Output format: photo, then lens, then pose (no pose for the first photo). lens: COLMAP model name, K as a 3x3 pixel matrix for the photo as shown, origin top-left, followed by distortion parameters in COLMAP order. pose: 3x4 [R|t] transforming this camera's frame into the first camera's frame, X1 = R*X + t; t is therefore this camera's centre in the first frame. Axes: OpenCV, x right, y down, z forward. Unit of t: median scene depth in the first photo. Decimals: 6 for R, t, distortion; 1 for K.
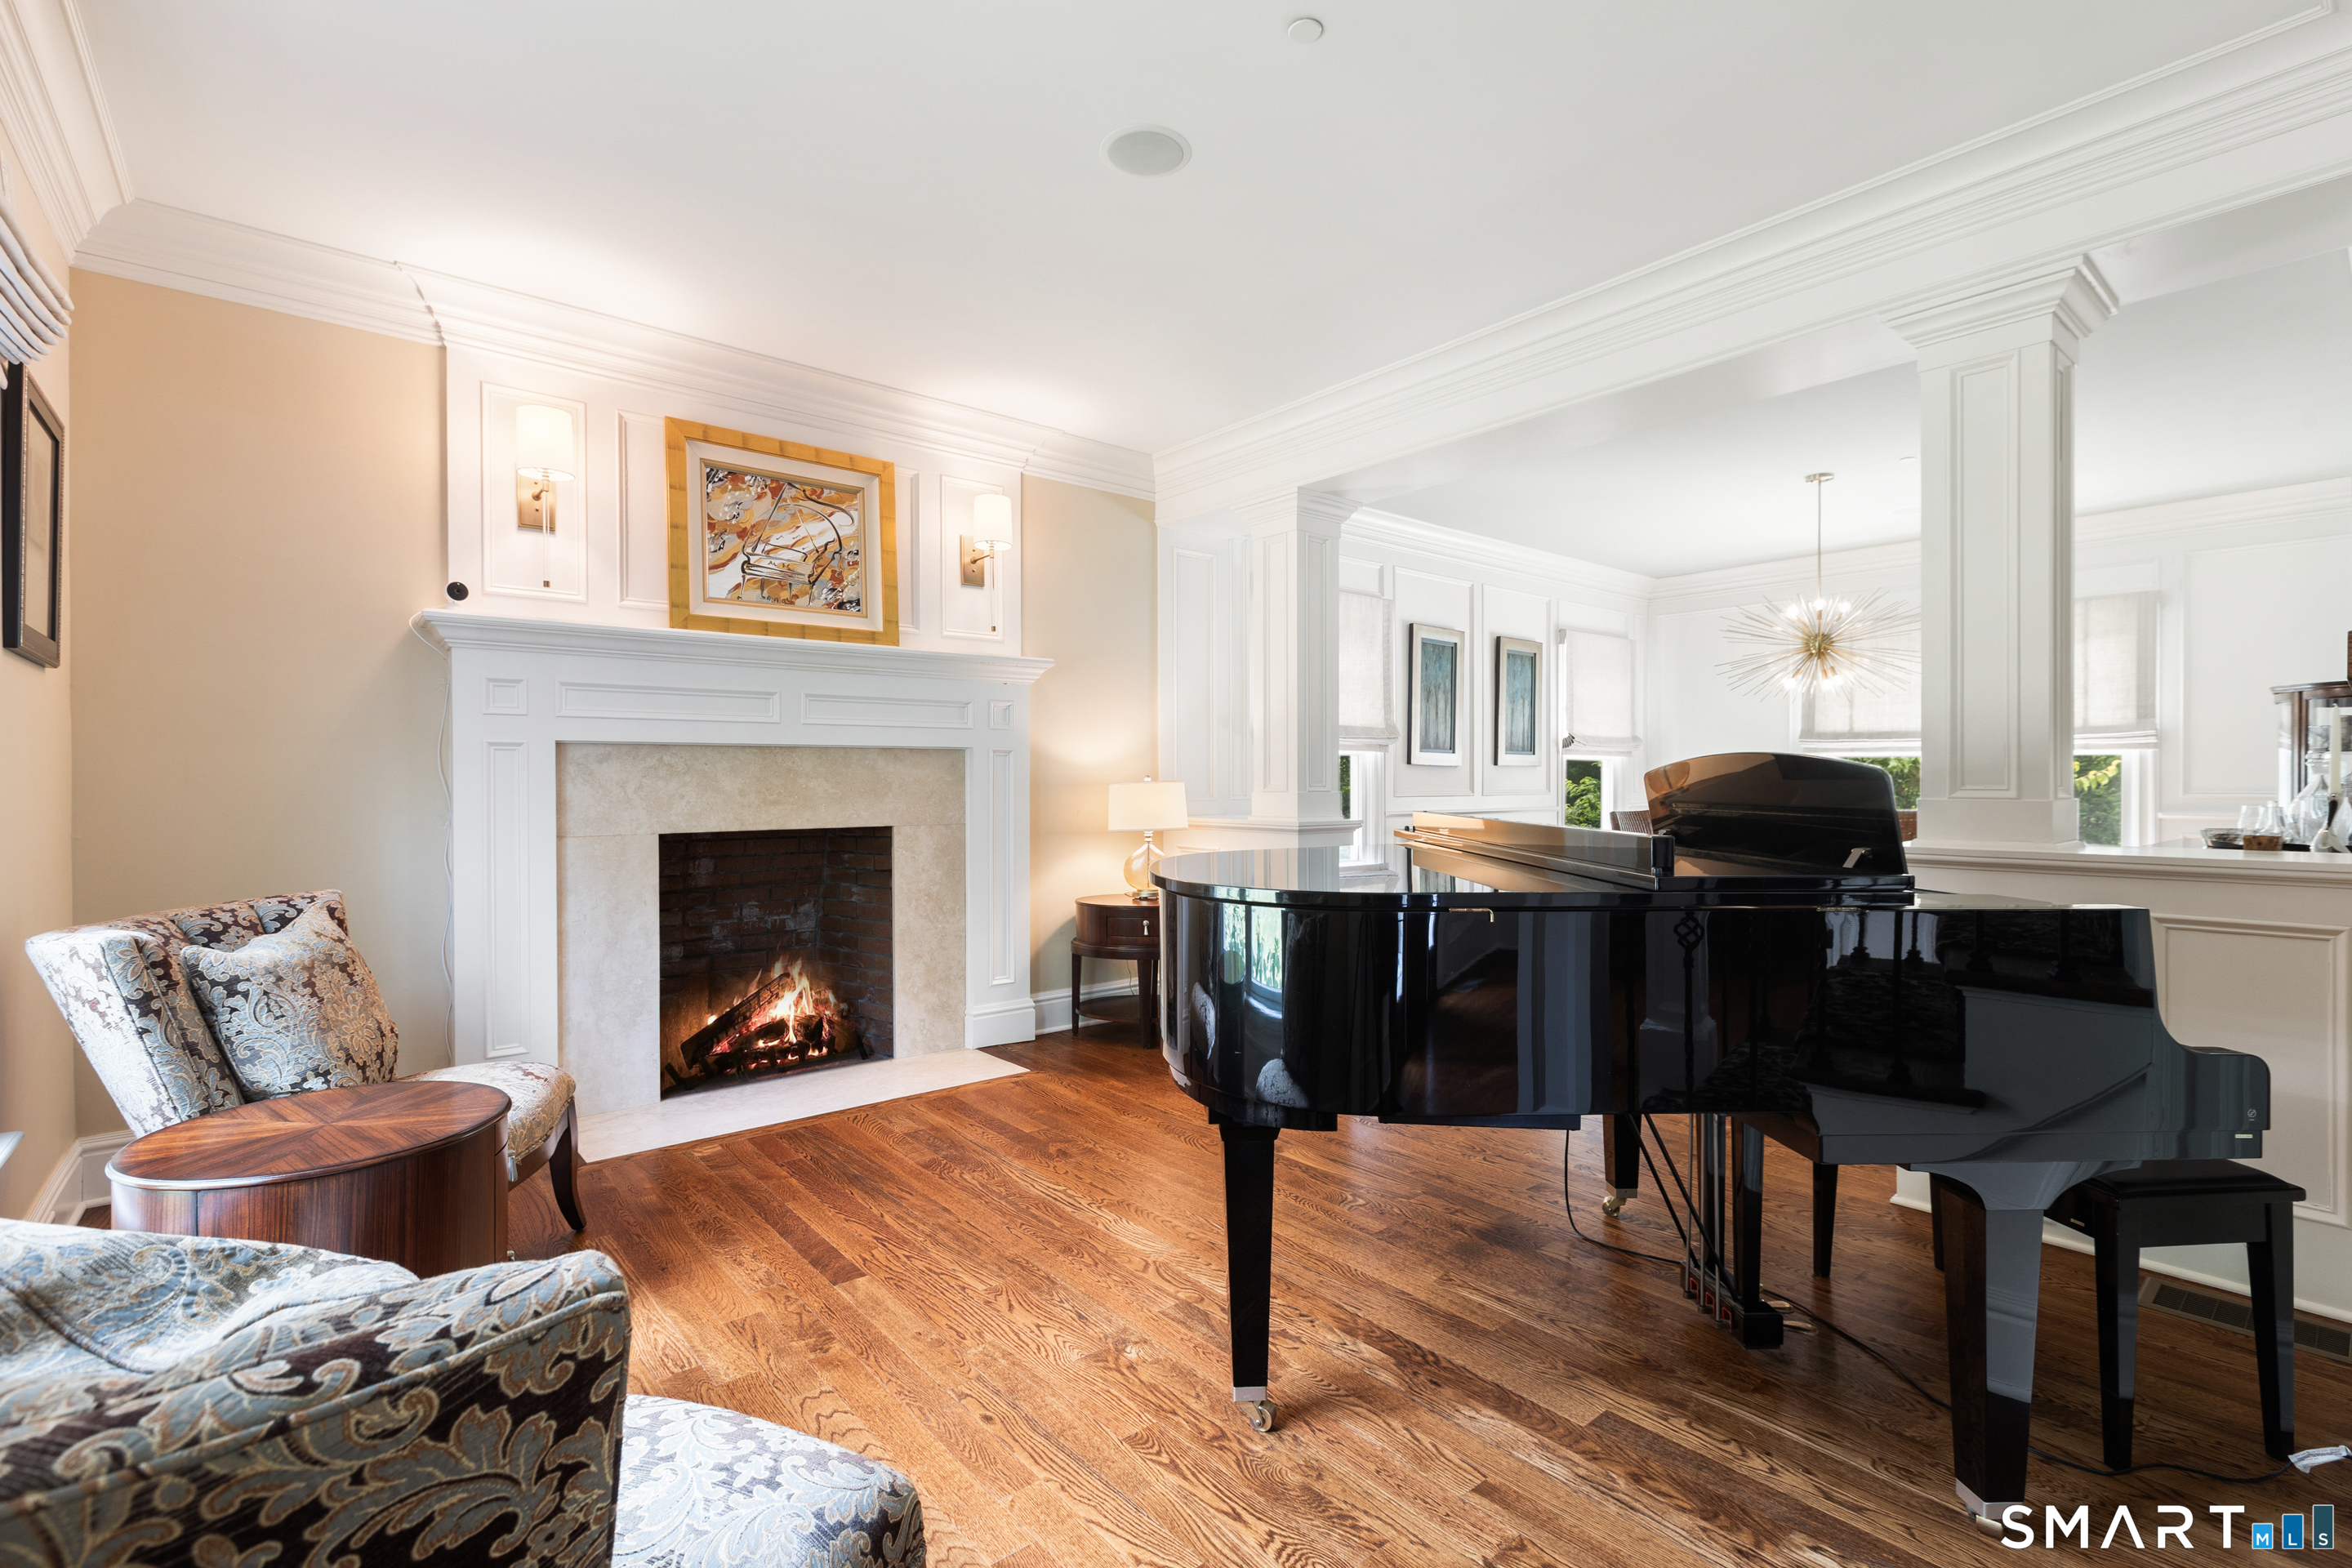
lens RADIAL K [[1063.4, 0, 1179.5], [0, 1063.4, 784.8], [0, 0, 1]] dist [-0.000366, -0.000386]
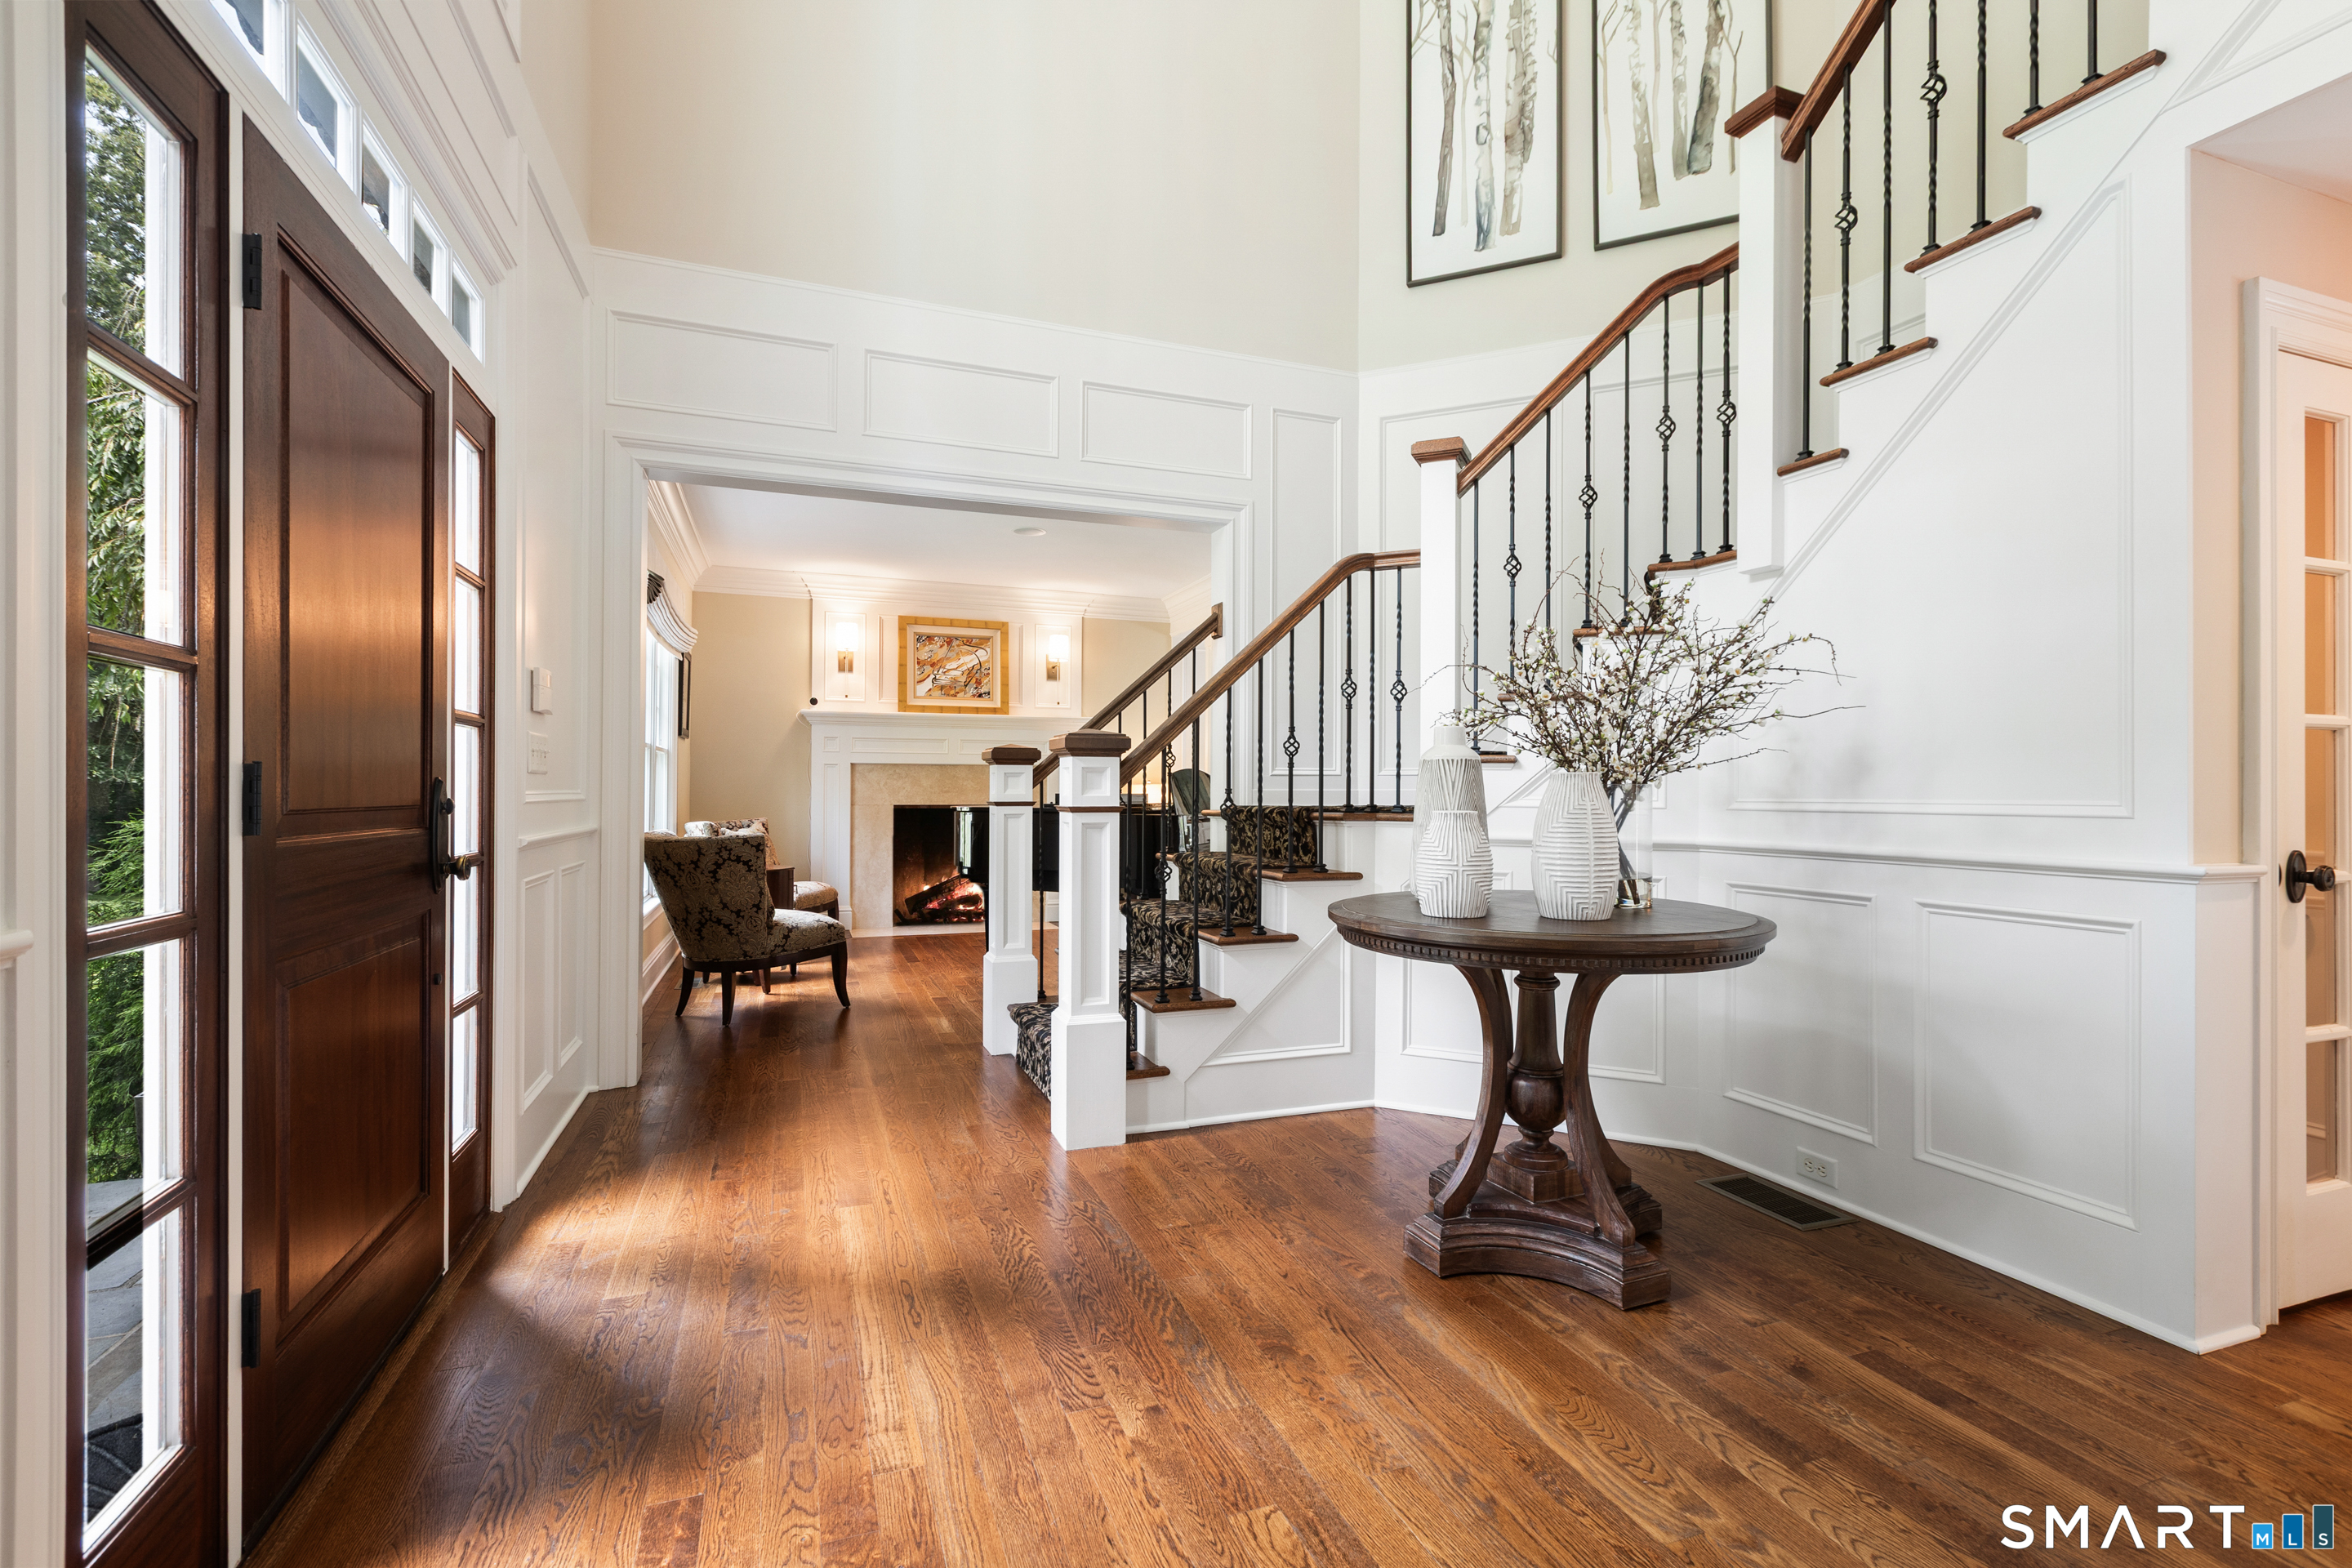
lens RADIAL K [[1063.4, 0, 1177.9], [0, 1063.4, 784.1], [0, 0, 1]] dist [-0.000366, -0.000386]
pose [[0.938700, 0.005160, -0.344697, 0.788730], [-0.007977, 0.999945, -0.006757, 0.012947], [0.344643, 0.009092, 0.938690, -0.830968]]
